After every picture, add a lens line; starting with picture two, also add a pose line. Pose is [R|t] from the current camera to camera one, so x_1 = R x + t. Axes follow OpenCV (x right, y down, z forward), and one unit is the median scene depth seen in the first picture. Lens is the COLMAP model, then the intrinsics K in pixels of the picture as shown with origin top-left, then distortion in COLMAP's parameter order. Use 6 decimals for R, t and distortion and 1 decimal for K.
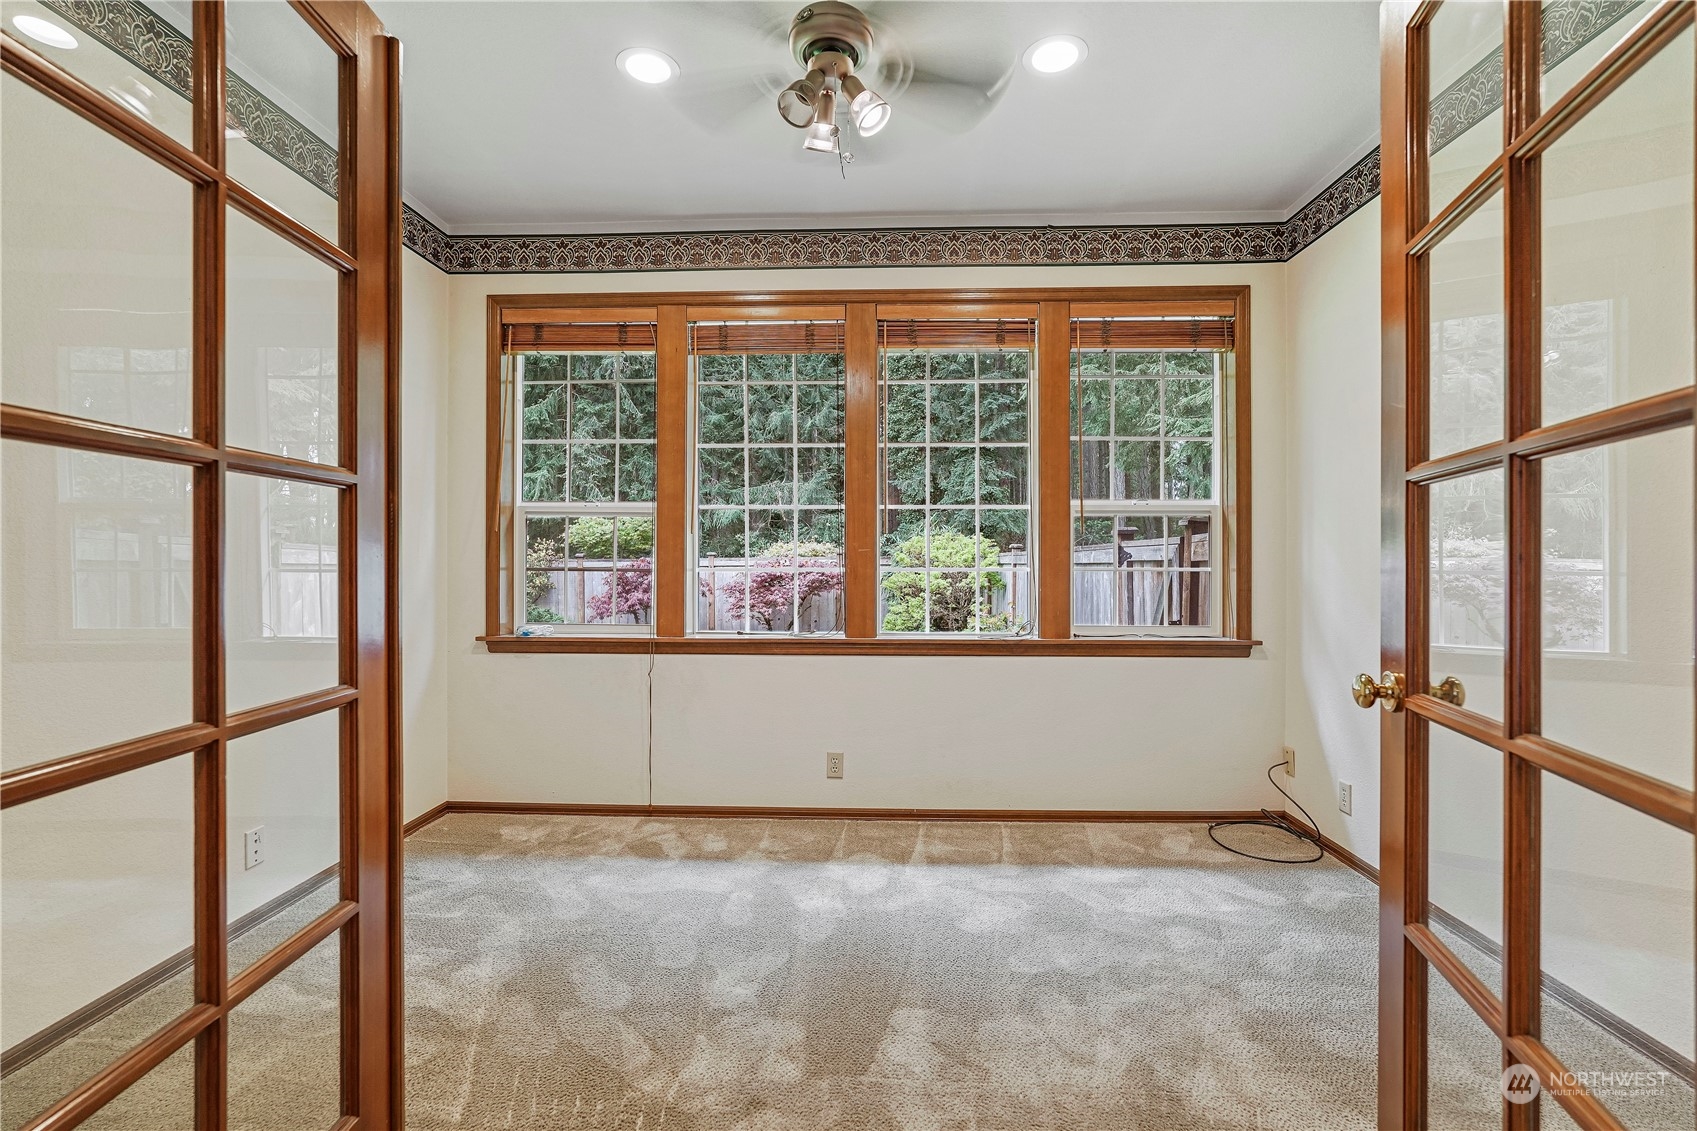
lens RADIAL K [[753.7, 0, 852.4], [0, 753.7, 563.4], [0, 0, 1]] dist [-0.015626, 0.006589]
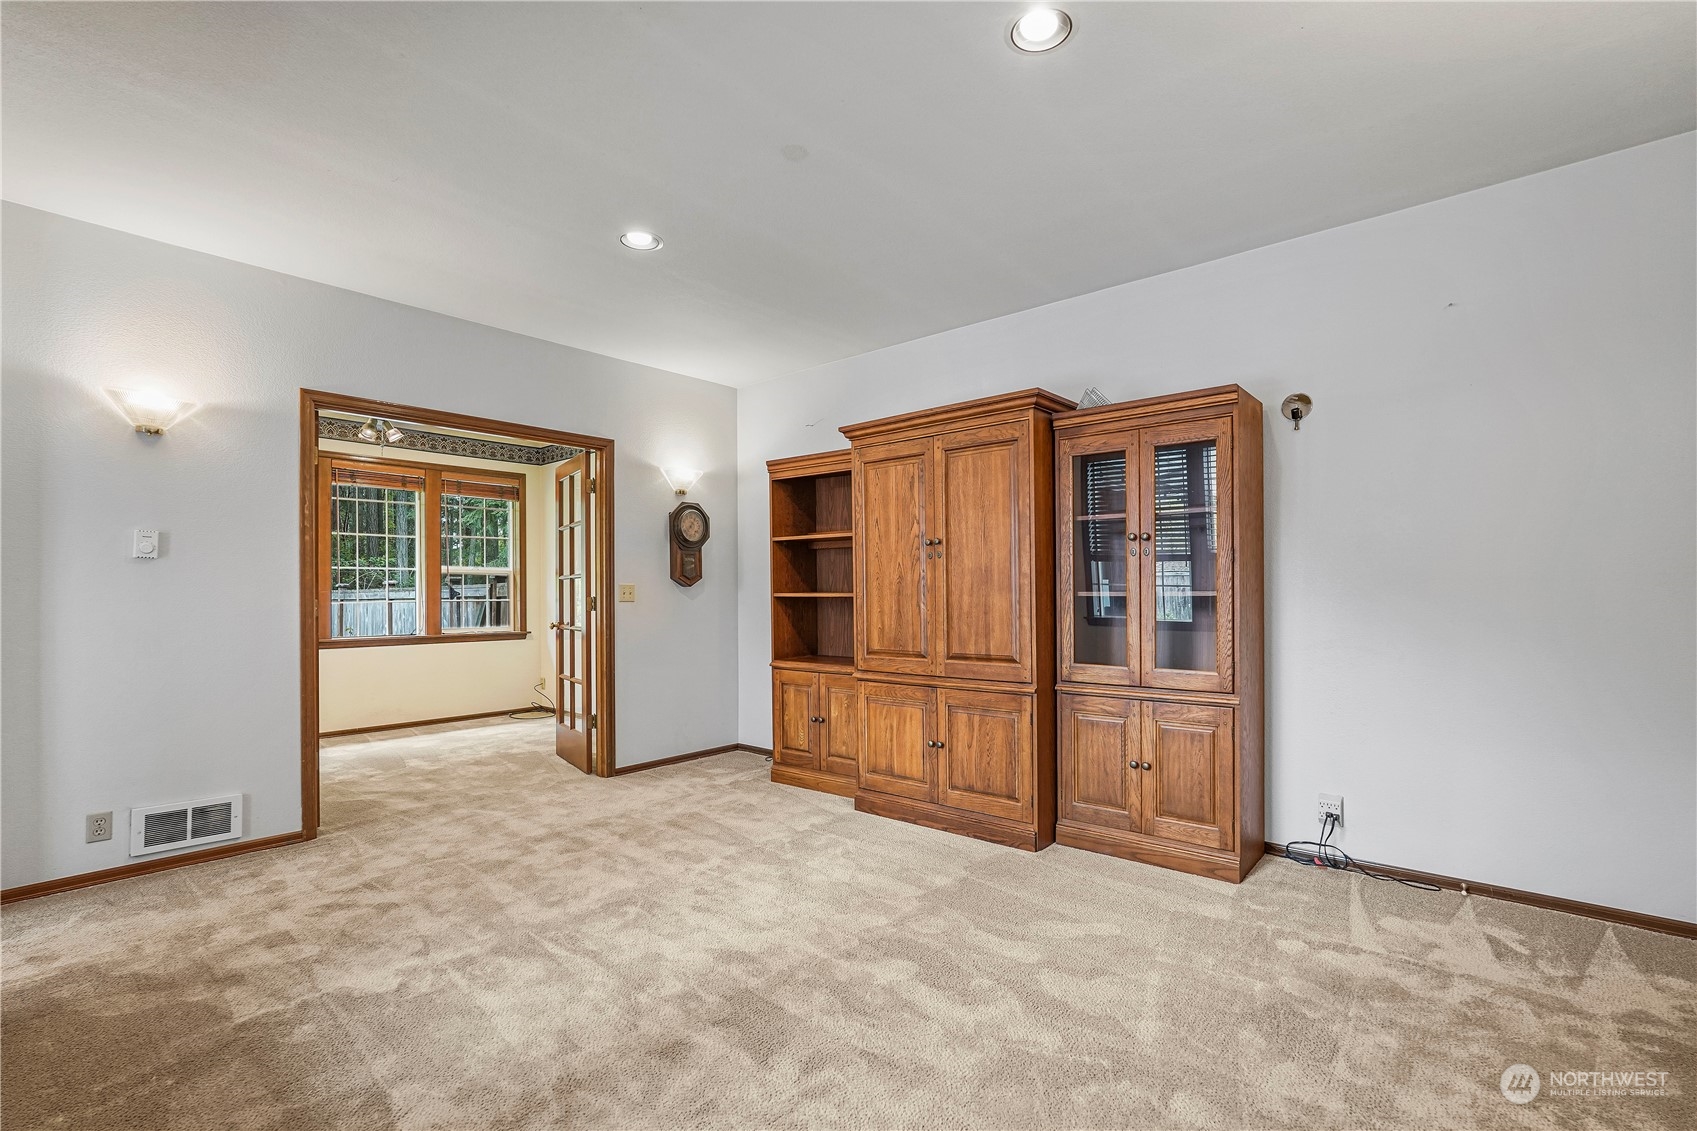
lens RADIAL K [[753.7, 0, 853.5], [0, 753.7, 580.1], [0, 0, 1]] dist [-0.015626, 0.006589]
pose [[0.620702, 0.006762, 0.784017, -0.608004], [0.011214, 0.999784, -0.017502, 0.000836], [-0.783966, 0.019655, 0.620492, -1.133229]]
